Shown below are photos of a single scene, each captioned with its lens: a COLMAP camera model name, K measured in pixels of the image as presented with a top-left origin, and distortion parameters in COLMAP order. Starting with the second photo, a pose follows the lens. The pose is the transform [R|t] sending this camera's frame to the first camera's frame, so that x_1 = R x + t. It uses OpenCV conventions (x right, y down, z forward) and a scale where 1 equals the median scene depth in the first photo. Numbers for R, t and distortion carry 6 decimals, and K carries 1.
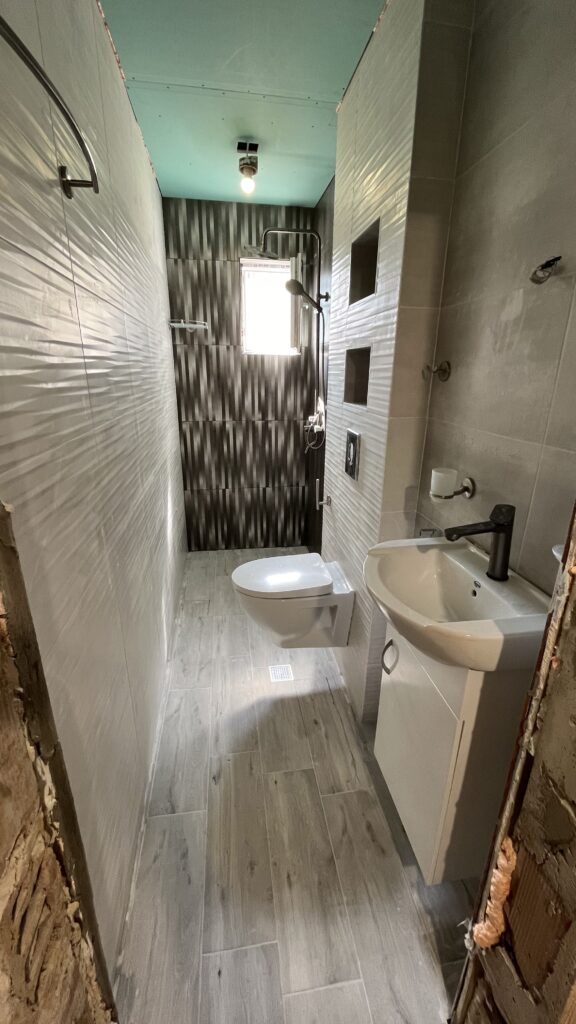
lens RADIAL K [[414.2, 0, 289.2], [0, 414.2, 513.5], [0, 0, 1]] dist [-0.004432, 0.000402]
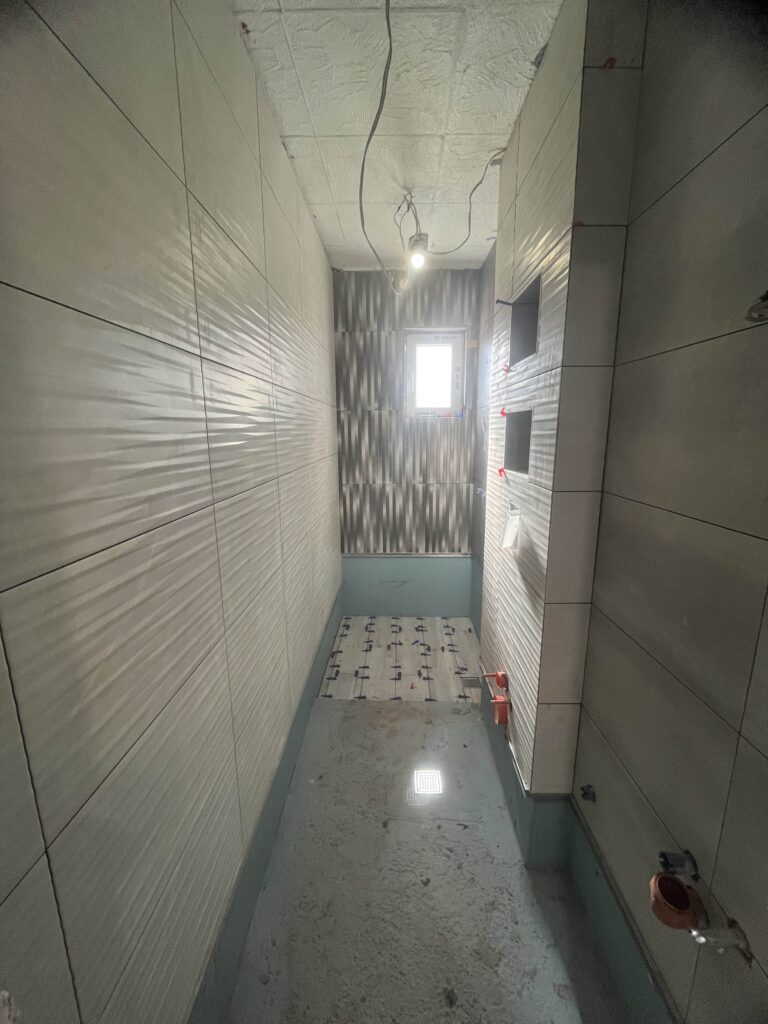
lens RADIAL K [[414.5, 0, 385.6], [0, 414.5, 512.3], [0, 0, 1]] dist [-0.001181, -0.000437]
pose [[0.983313, 0.018583, -0.180969, 0.028412], [-0.043233, 0.990141, -0.133238, -0.029899], [0.176709, 0.138839, 0.974422, 0.060458]]
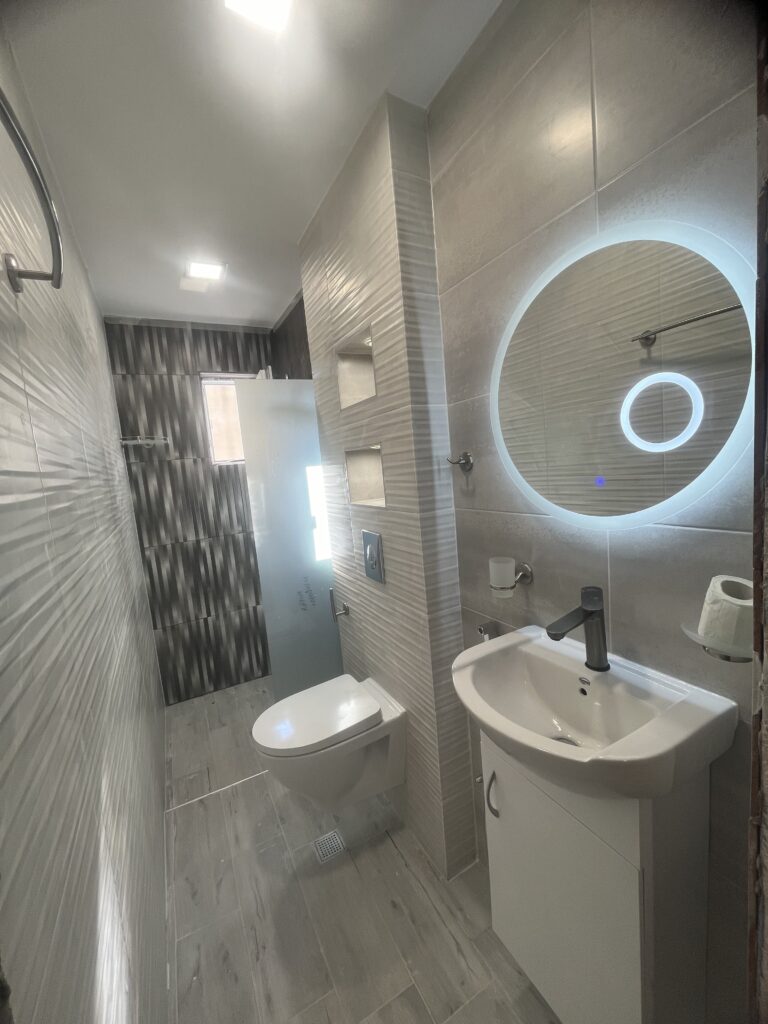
lens RADIAL K [[414.5, 0, 386.6], [0, 414.5, 511.8], [0, 0, 1]] dist [-0.001181, -0.000437]
pose [[0.938200, -0.131852, 0.319992, -0.063143], [0.201978, 0.959399, -0.196872, -0.030597], [-0.281043, 0.249336, 0.926740, 0.069069]]
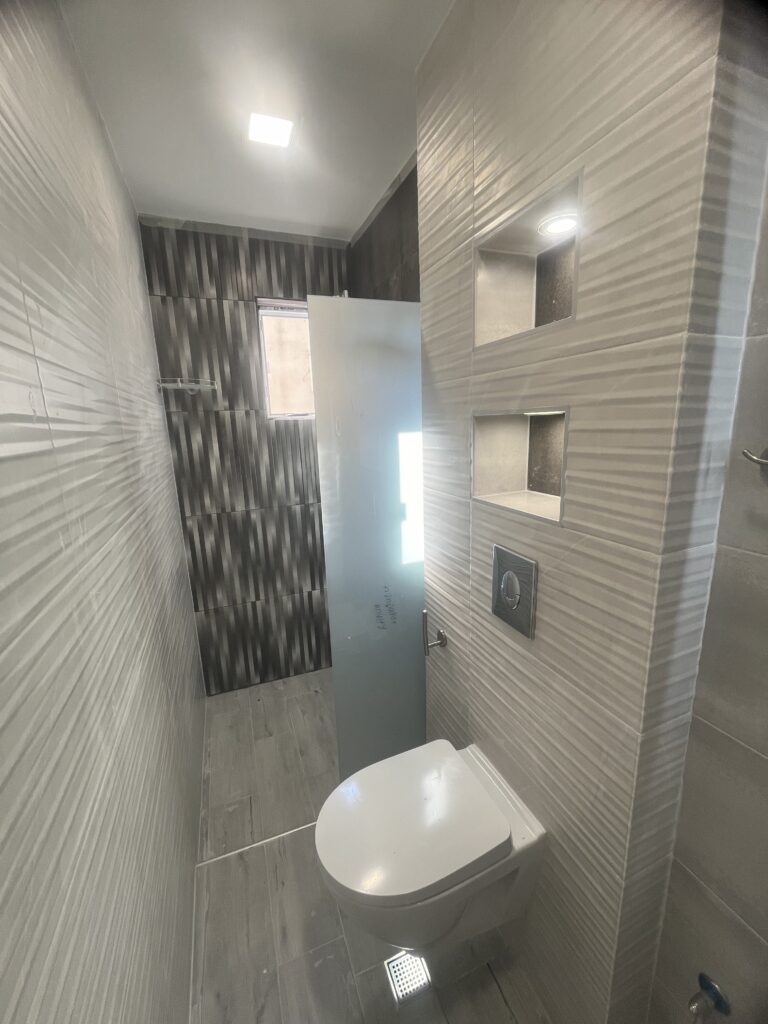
lens RADIAL K [[414.5, 0, 386.7], [0, 414.5, 511.7], [0, 0, 1]] dist [-0.001181, -0.000437]
pose [[0.974441, -0.089286, 0.206138, -0.080108], [0.114157, 0.987121, -0.112073, -0.127222], [-0.193477, 0.132740, 0.972084, 0.282488]]
